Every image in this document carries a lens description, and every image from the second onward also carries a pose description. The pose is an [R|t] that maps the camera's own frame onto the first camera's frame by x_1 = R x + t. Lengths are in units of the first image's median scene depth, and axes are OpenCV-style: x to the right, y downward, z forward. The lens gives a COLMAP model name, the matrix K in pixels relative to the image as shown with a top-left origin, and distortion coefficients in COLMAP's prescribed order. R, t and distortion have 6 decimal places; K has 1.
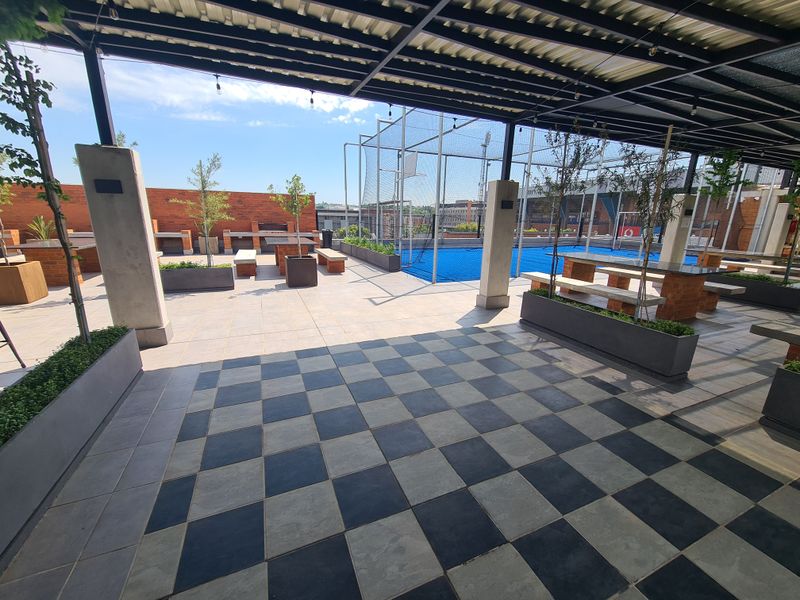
lens RADIAL K [[331.4, 0, 400.0], [0, 331.4, 300.0], [0, 0, 1]] dist [0.003861, 0.000466]
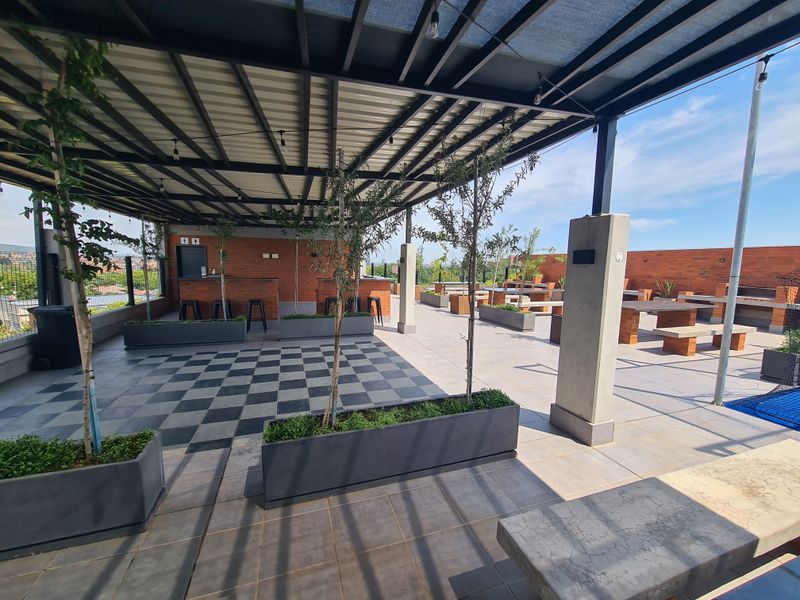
lens RADIAL K [[323.1, 0, 400.0], [0, 323.1, 300.0], [0, 0, 1]] dist [-0.001481, -0.000111]
pose [[-0.083202, 0.084137, -0.992975, 1.315684], [-0.255818, 0.961235, 0.102882, -0.274959], [0.963138, 0.262581, -0.058453, 1.085573]]
